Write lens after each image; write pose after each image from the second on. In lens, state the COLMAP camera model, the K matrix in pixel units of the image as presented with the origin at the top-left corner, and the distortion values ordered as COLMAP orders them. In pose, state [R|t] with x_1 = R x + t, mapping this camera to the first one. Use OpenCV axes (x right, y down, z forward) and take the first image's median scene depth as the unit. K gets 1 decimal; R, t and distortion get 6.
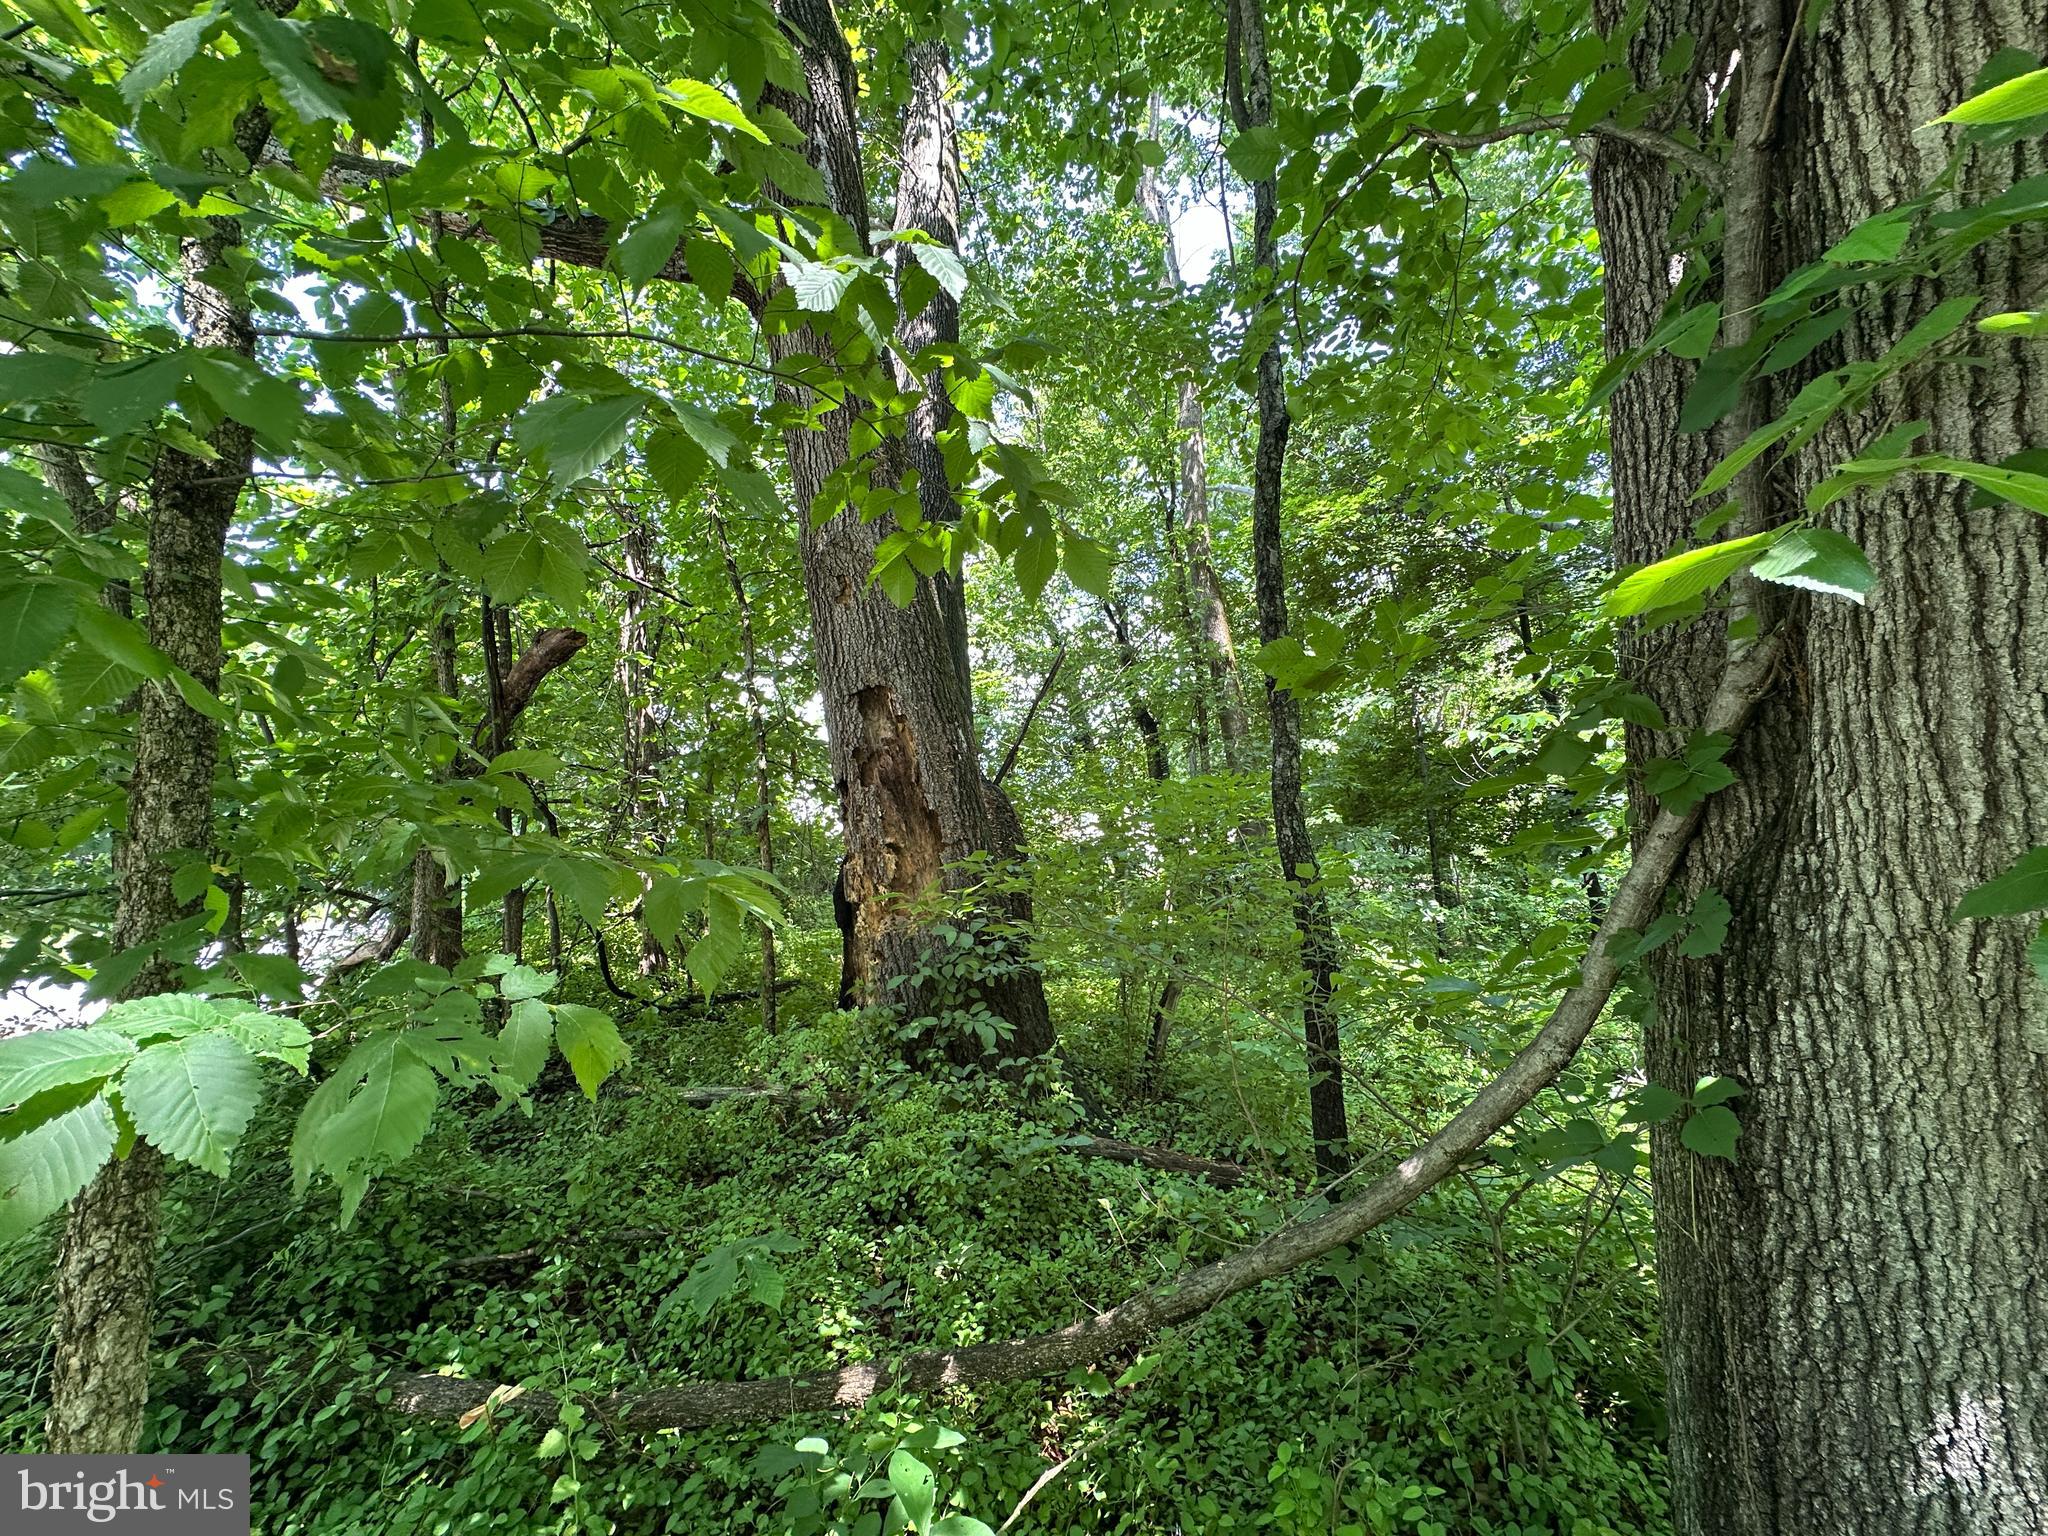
lens RADIAL K [[815.1, 0, 1024.0], [0, 815.1, 768.0], [0, 0, 1]] dist [-0.000024, 0.000387]
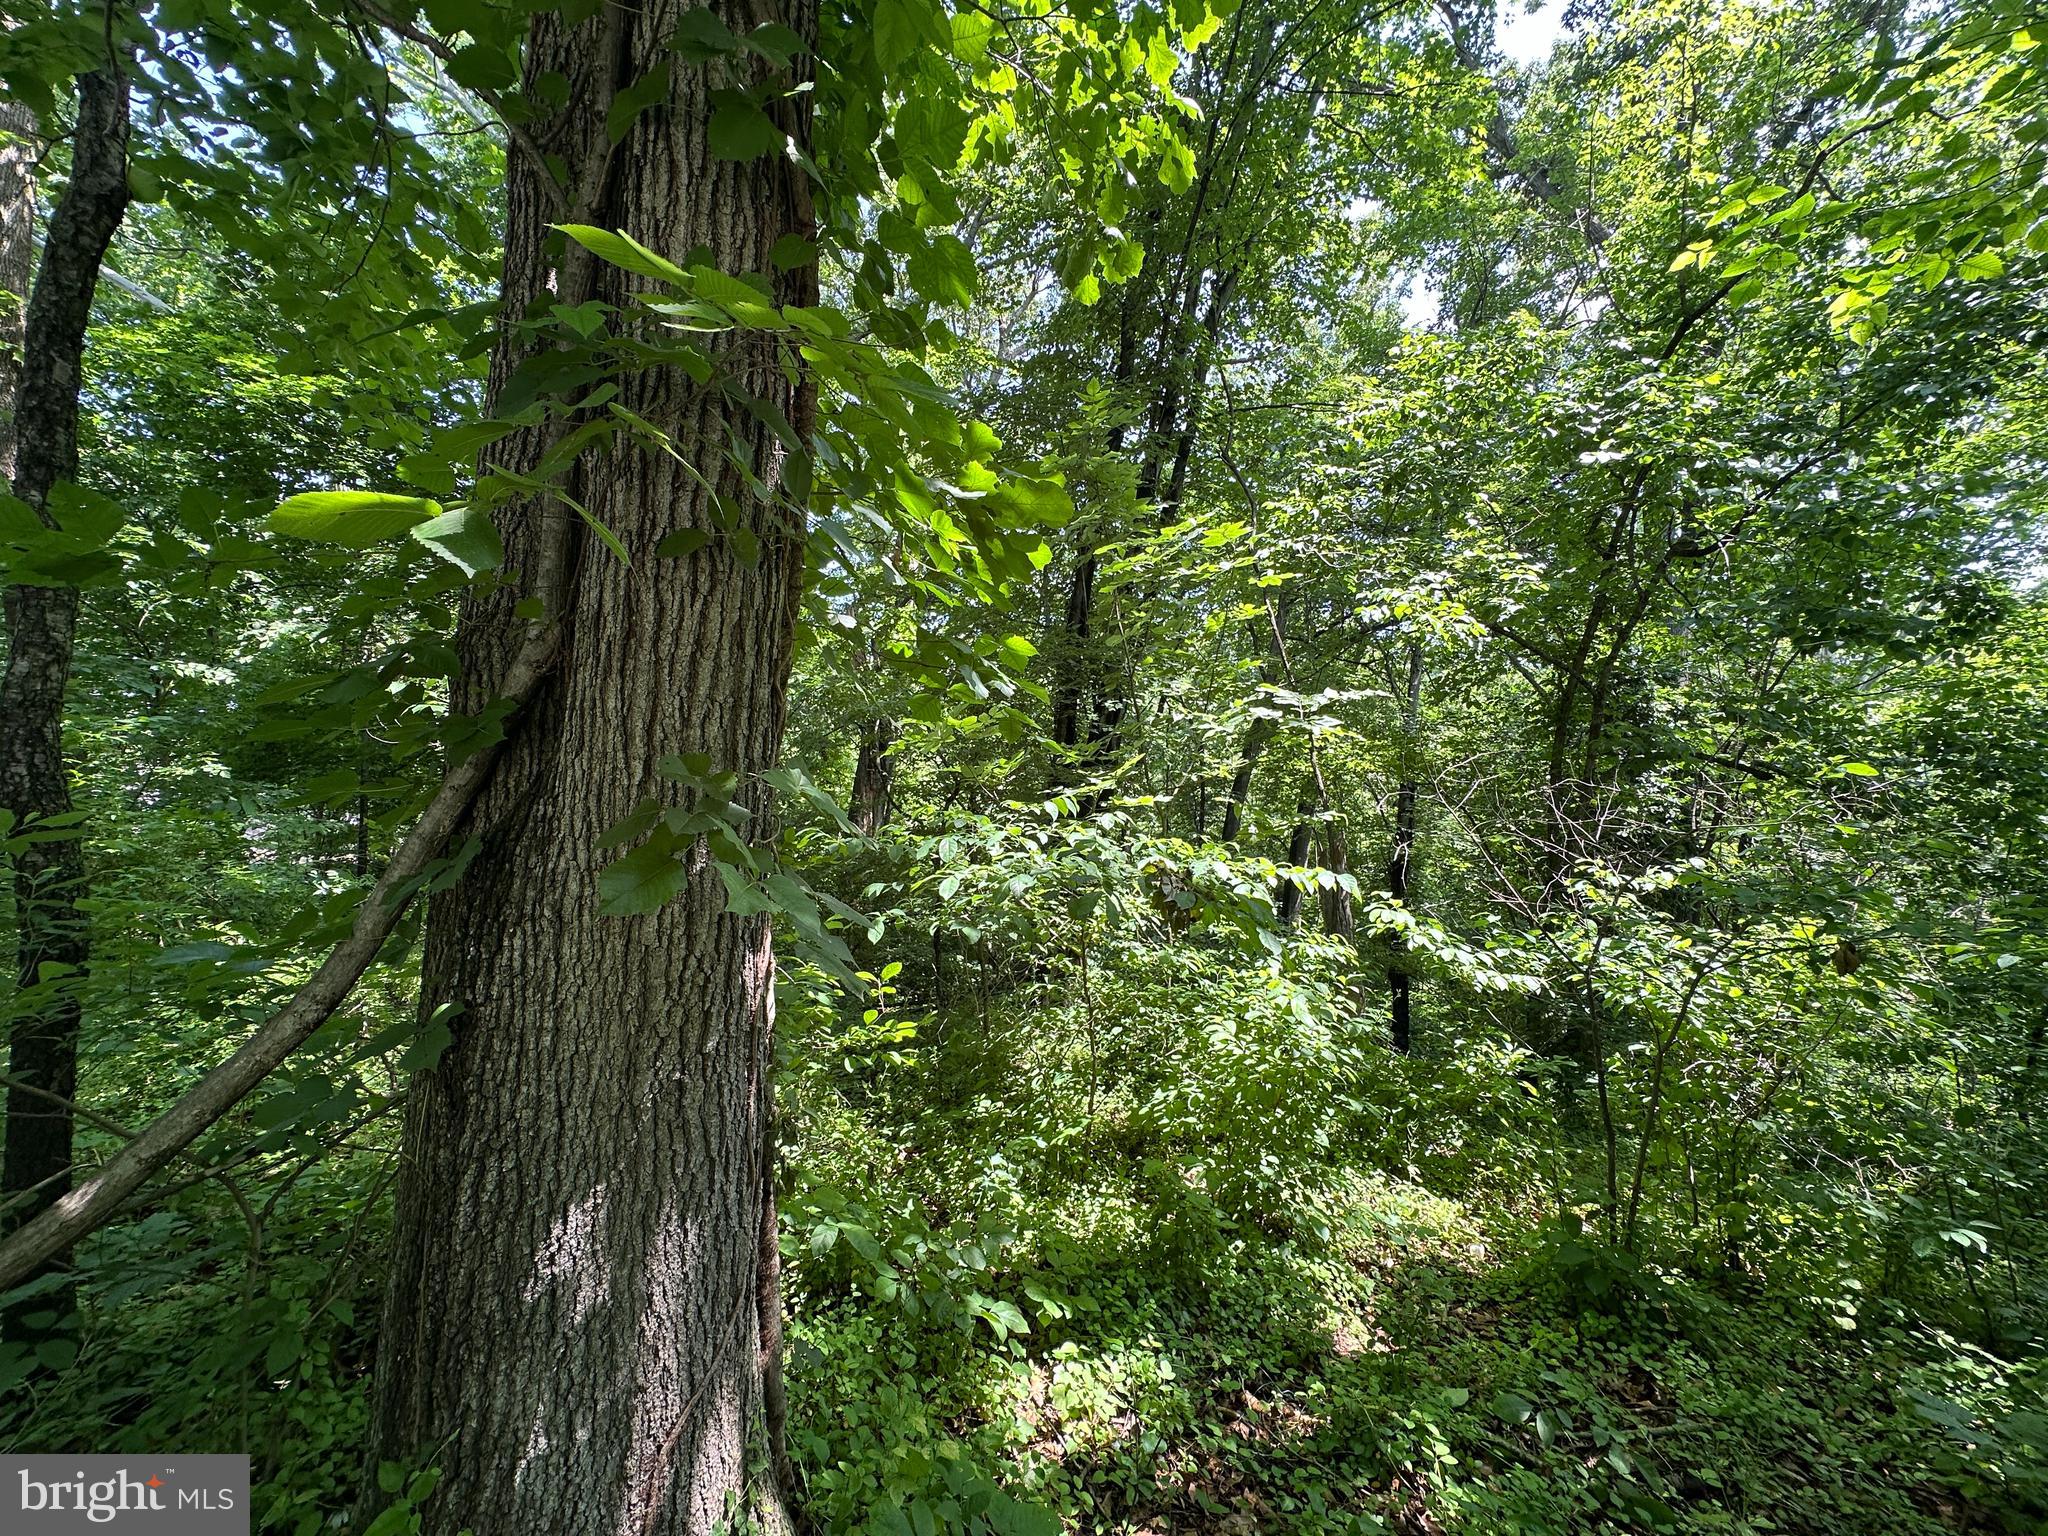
lens RADIAL K [[815.1, 0, 1024.0], [0, 815.1, 768.0], [0, 0, 1]] dist [-0.000024, 0.000387]
pose [[0.428458, 0.081906, 0.899842, 0.188726], [-0.113563, 0.992867, -0.036301, 0.015753], [-0.896397, -0.086635, 0.434704, -0.166633]]
